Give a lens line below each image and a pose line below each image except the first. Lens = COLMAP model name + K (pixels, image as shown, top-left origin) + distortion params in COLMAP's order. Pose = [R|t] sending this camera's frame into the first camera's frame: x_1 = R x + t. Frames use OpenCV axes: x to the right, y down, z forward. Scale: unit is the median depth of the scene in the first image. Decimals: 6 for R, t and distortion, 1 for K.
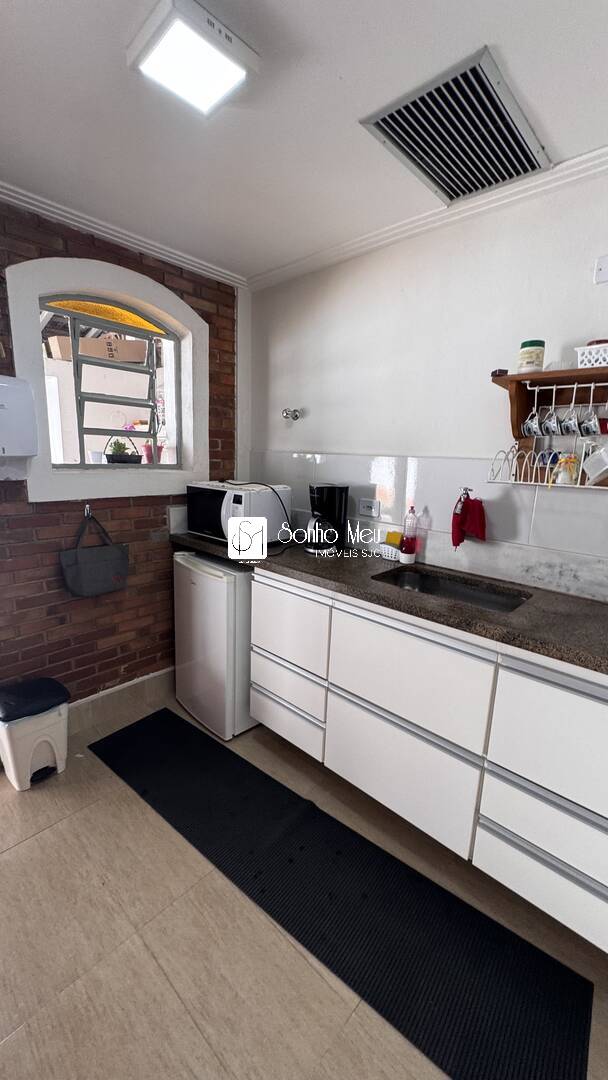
lens RADIAL K [[434.4, 0, 303.9], [0, 434.4, 540.4], [0, 0, 1]] dist [-0.002618, 0.000663]
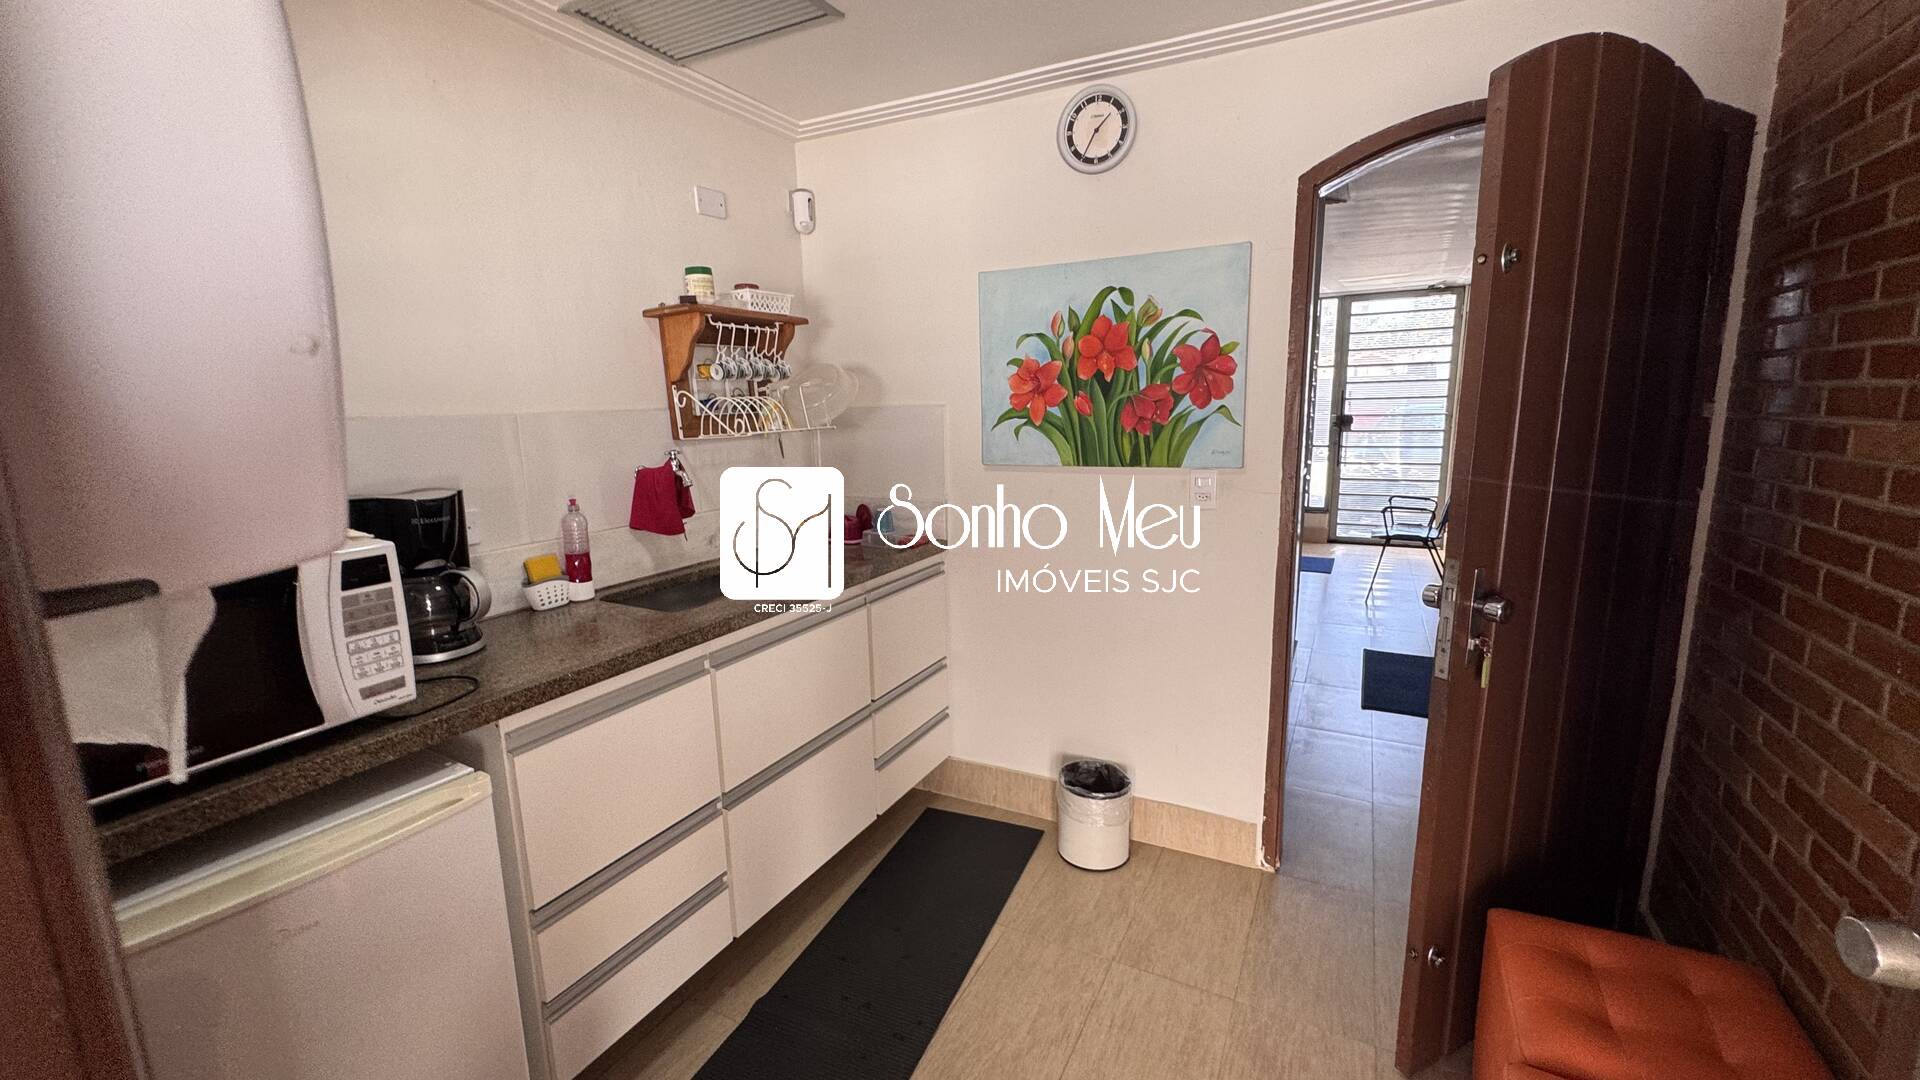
lens RADIAL K [[772.3, 0, 958.2], [0, 772.3, 539.4], [0, 0, 1]] dist [-0.002618, 0.000663]
pose [[-0.263447, -0.200119, 0.943689, -0.802540], [0.203334, 0.944749, 0.257108, -0.174882], [-0.943001, 0.259618, -0.208200, 0.701993]]
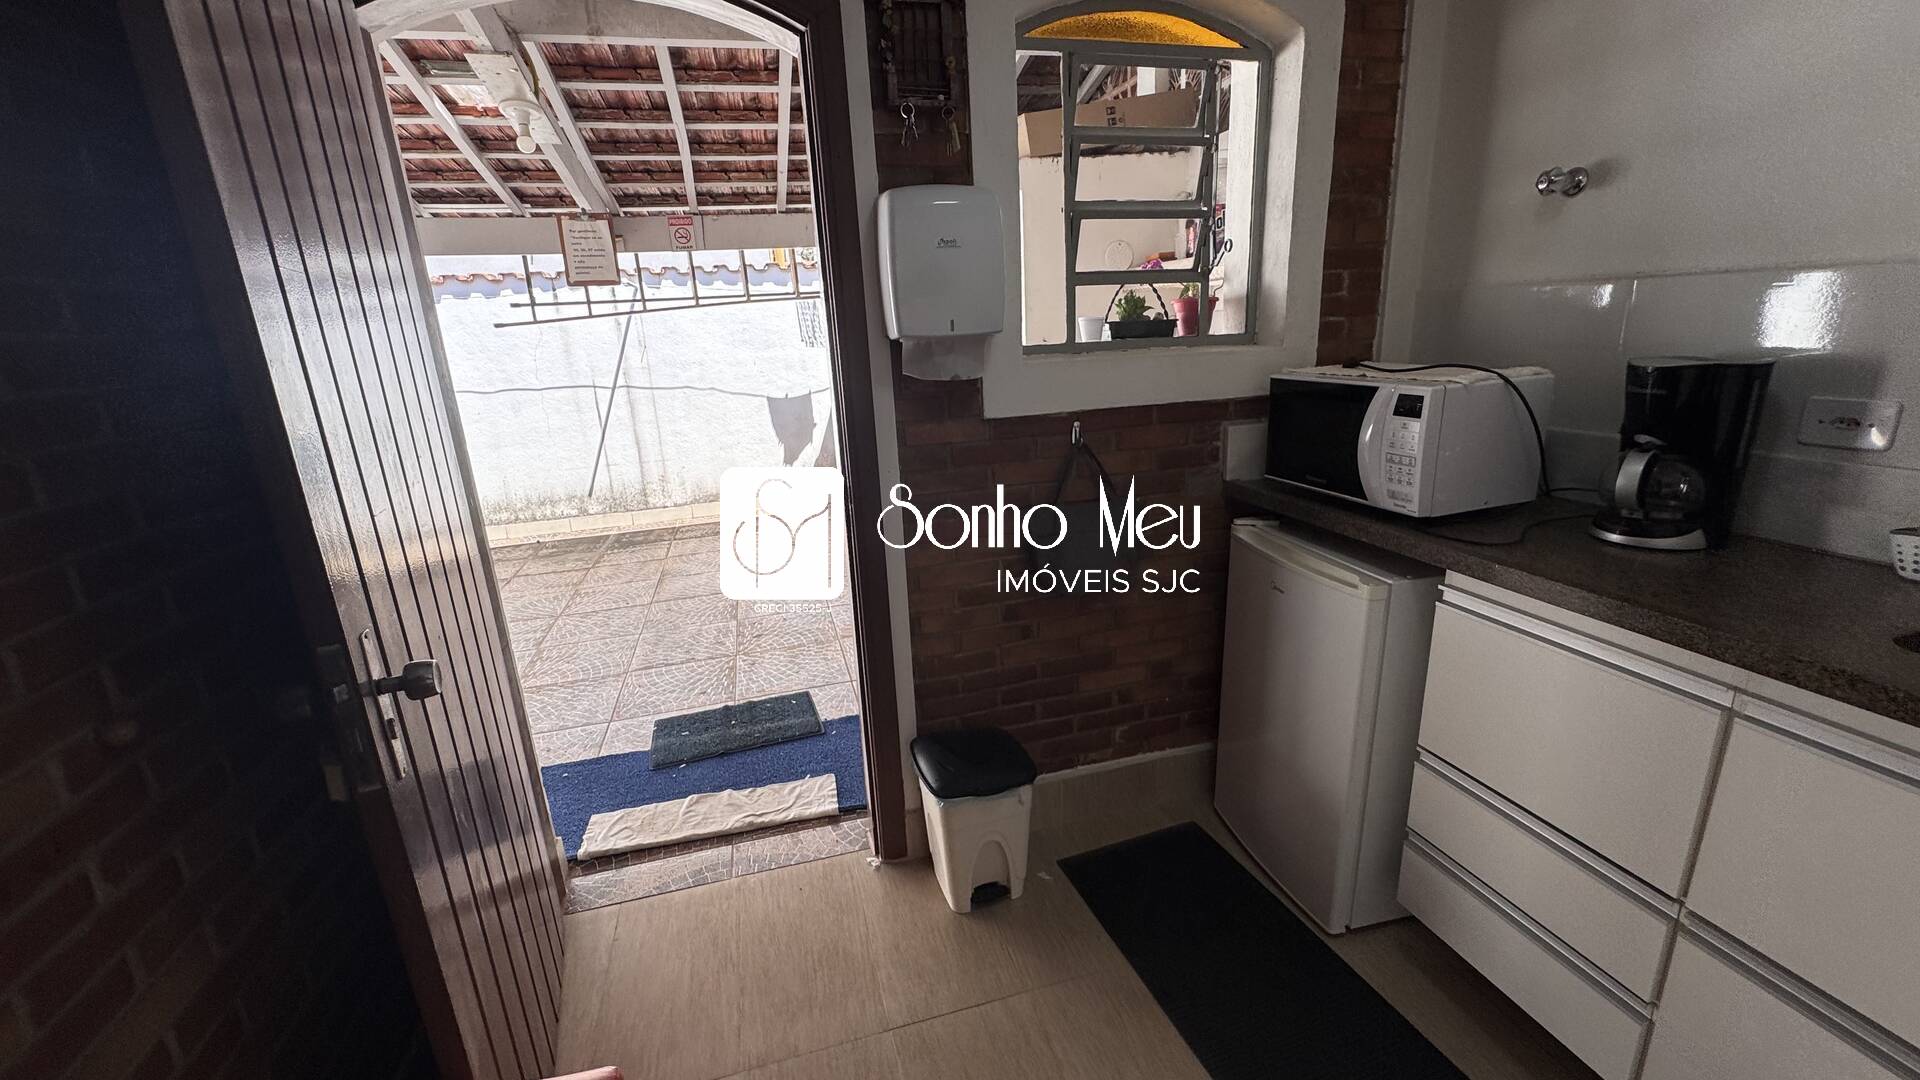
lens RADIAL K [[772.3, 0, 955.1], [0, 772.3, 540.3], [0, 0, 1]] dist [-0.002618, 0.000663]
pose [[0.845899, 0.071677, -0.528505, -0.120069], [-0.029839, 0.995736, 0.087285, -0.016765], [0.532508, -0.058064, 0.844431, 0.124494]]
